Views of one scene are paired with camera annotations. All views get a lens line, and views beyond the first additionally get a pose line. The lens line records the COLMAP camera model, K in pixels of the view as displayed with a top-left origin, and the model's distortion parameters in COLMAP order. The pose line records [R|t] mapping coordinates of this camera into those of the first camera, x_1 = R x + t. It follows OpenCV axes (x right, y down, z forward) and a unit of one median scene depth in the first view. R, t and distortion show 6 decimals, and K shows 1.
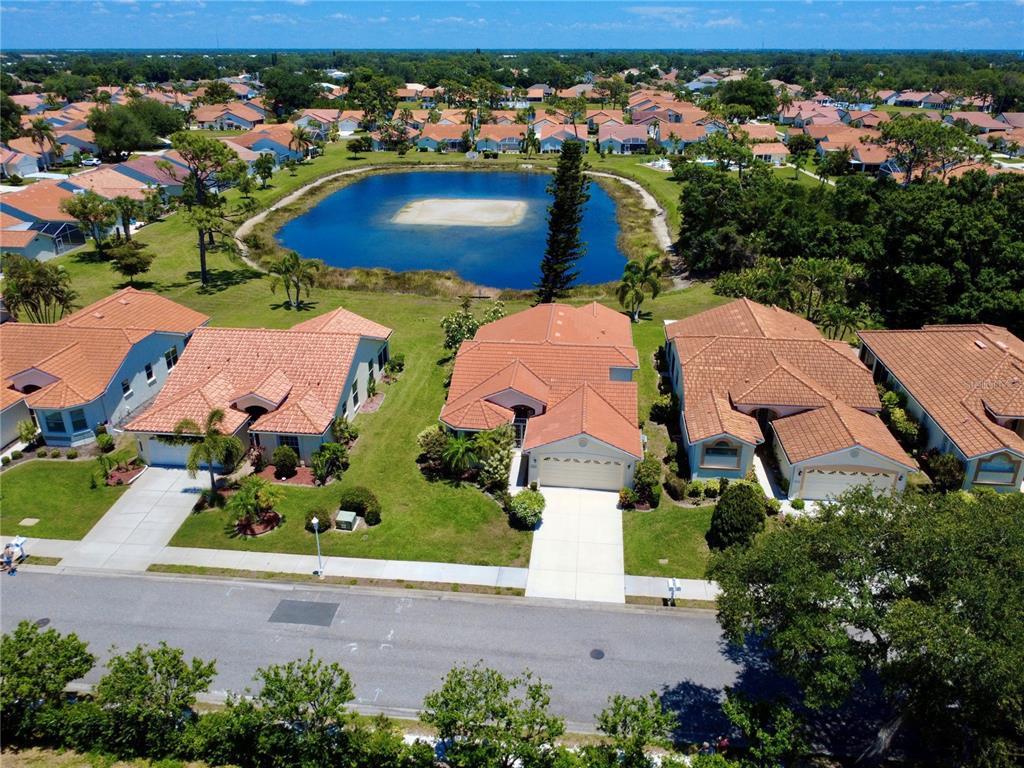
lens RADIAL K [[768.9, 0, 512.0], [0, 768.9, 384.0], [0, 0, 1]] dist [0.005678, -0.000453]
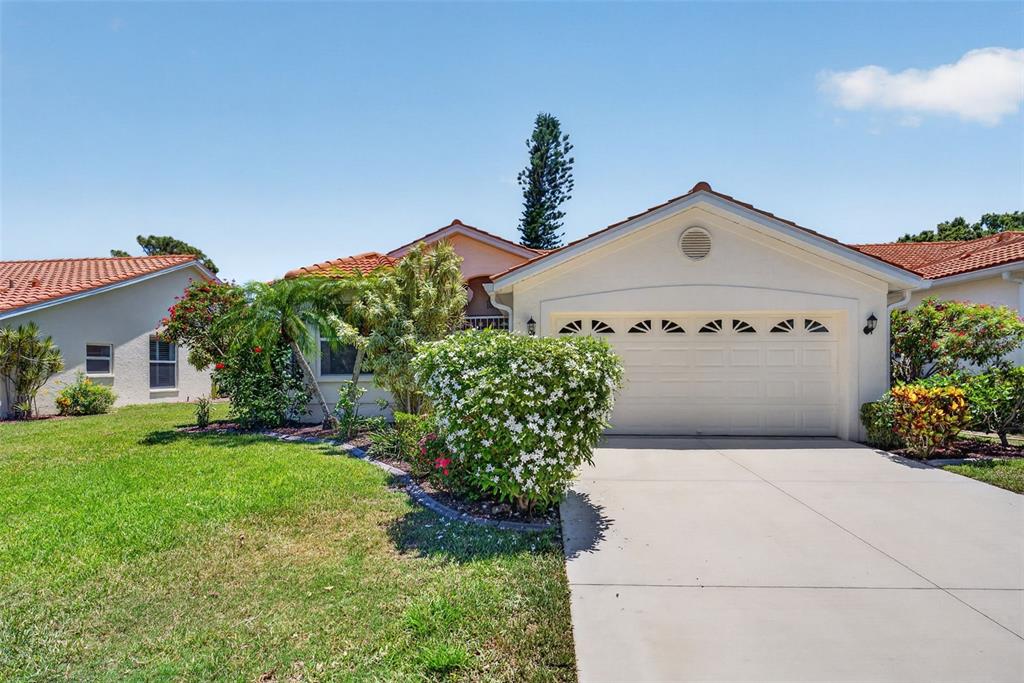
lens RADIAL K [[483.1, 0, 514.4], [0, 483.1, 349.1], [0, 0, 1]] dist [0.000807, -0.000395]
pose [[0.998436, -0.011724, 0.054665, 0.012672], [0.034208, 0.901488, -0.431449, 0.168691], [-0.044222, 0.432645, 0.900479, 0.769758]]
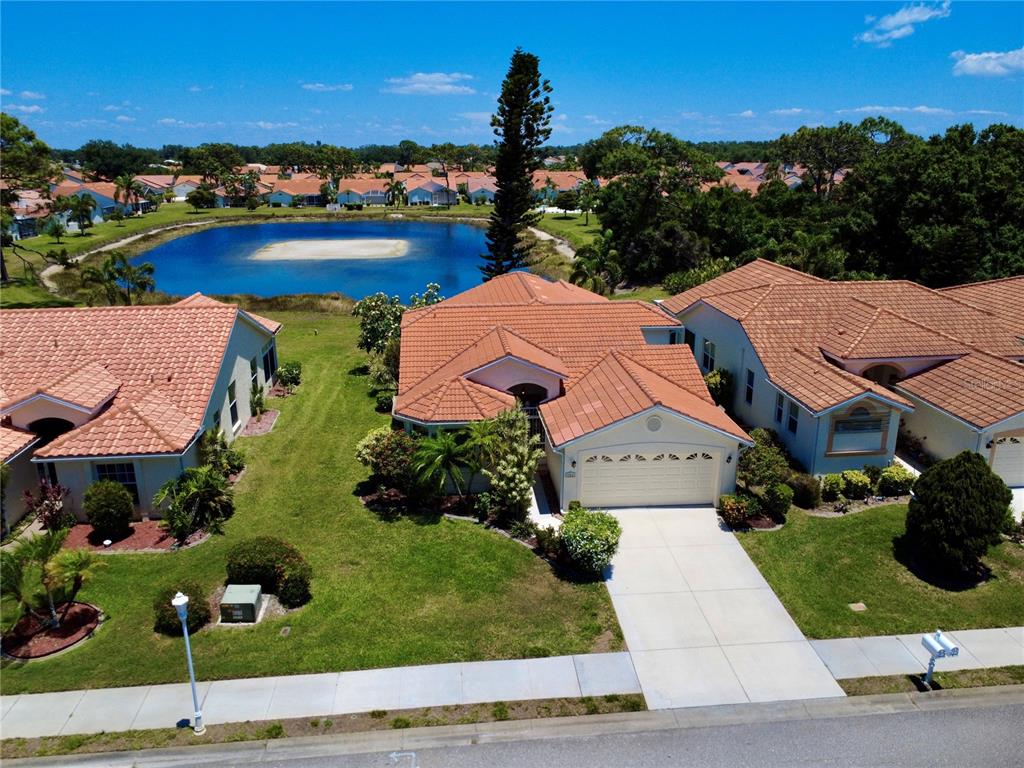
lens RADIAL K [[768.9, 0, 512.0], [0, 768.9, 384.0], [0, 0, 1]] dist [0.005678, -0.000453]
pose [[0.980067, -0.063046, 0.188396, -0.110581], [0.084682, 0.990419, -0.109087, 0.090987], [-0.179714, 0.122867, 0.976016, 0.396593]]
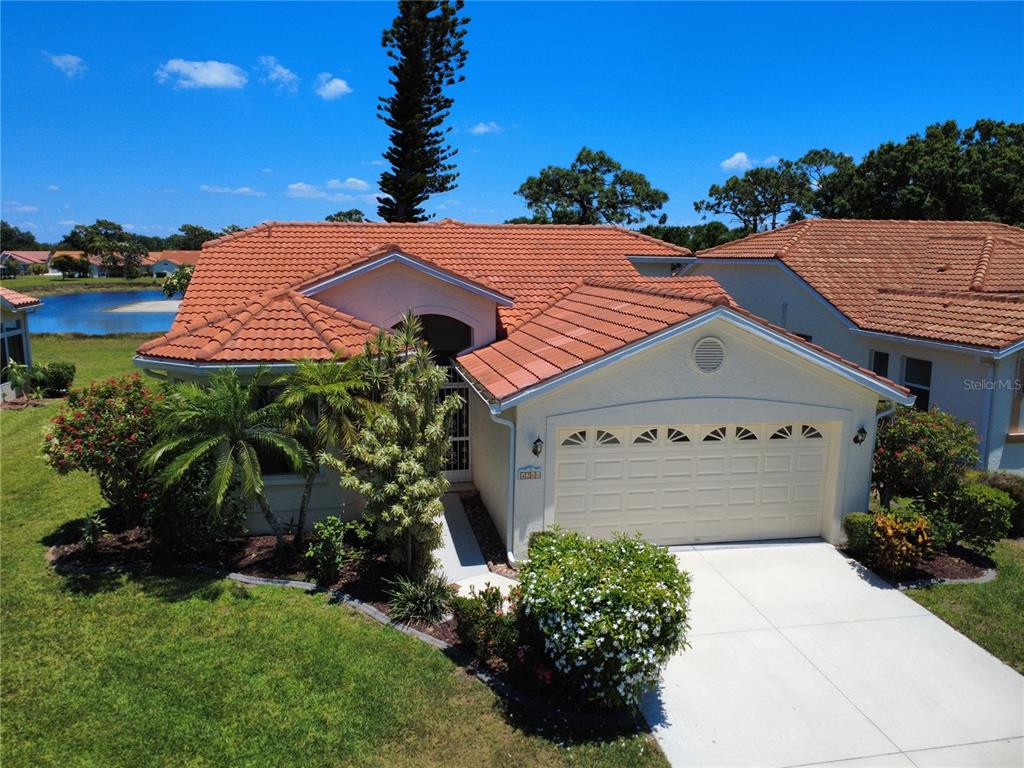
lens RADIAL K [[768.9, 0, 512.0], [0, 768.9, 384.0], [0, 0, 1]] dist [0.005678, -0.000453]
pose [[0.952448, -0.047113, 0.301037, -0.049299], [0.119106, 0.966933, -0.225511, 0.124862], [-0.280458, 0.250643, 0.926564, 0.693925]]
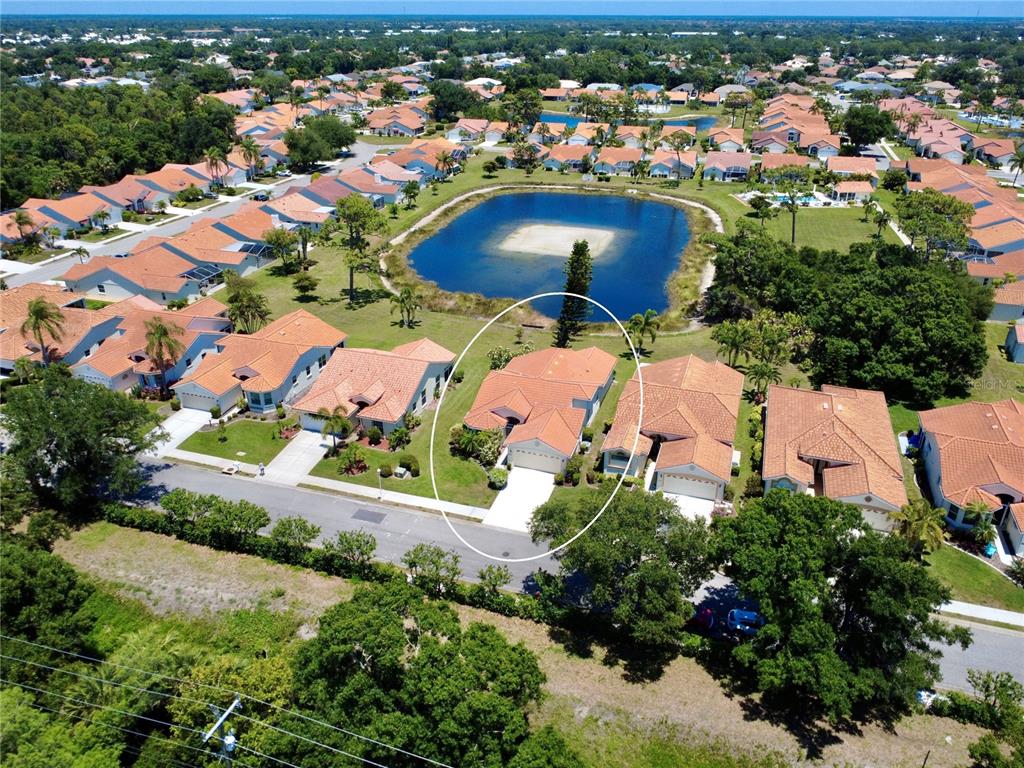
lens RADIAL K [[768.9, 0, 512.0], [0, 768.9, 384.0], [0, 0, 1]] dist [0.005678, -0.000453]
pose [[0.977614, 0.094047, -0.188217, 0.312757], [-0.086923, 0.995163, 0.045771, -0.117304], [0.191611, -0.028386, 0.981060, -0.622524]]
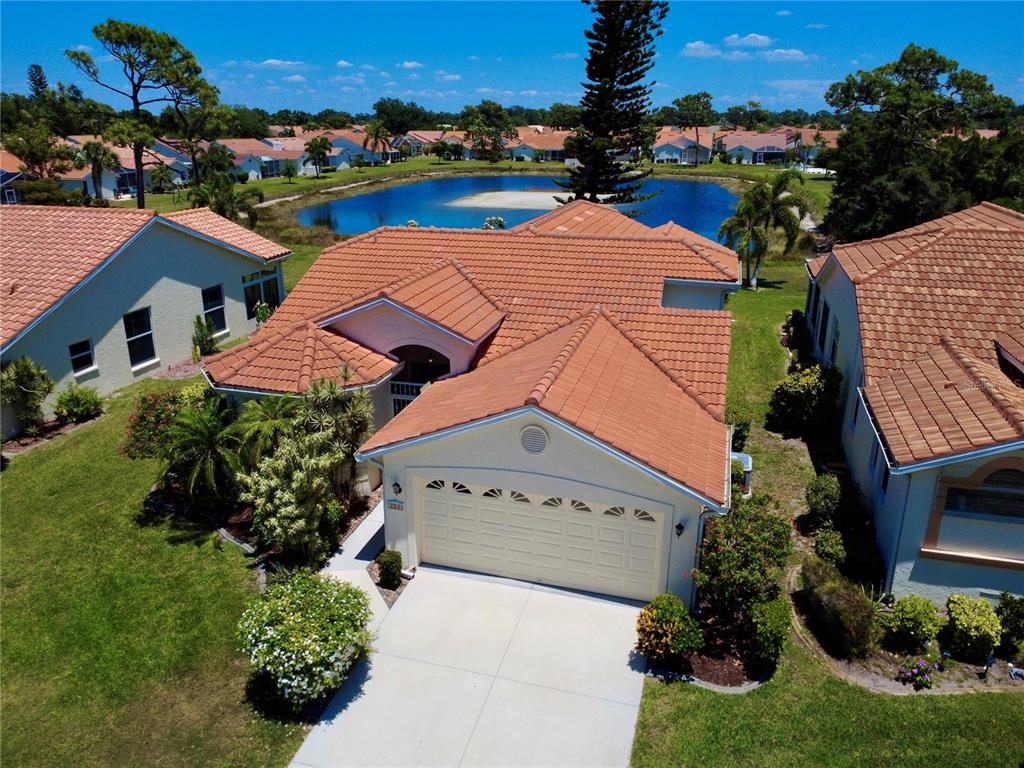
lens RADIAL K [[768.9, 0, 512.0], [0, 768.9, 384.0], [0, 0, 1]] dist [0.005678, -0.000453]
pose [[0.985767, 0.054975, -0.158874, 0.118724], [-0.067708, 0.994816, -0.075872, 0.070421], [0.153880, 0.085549, 0.984379, 0.616675]]
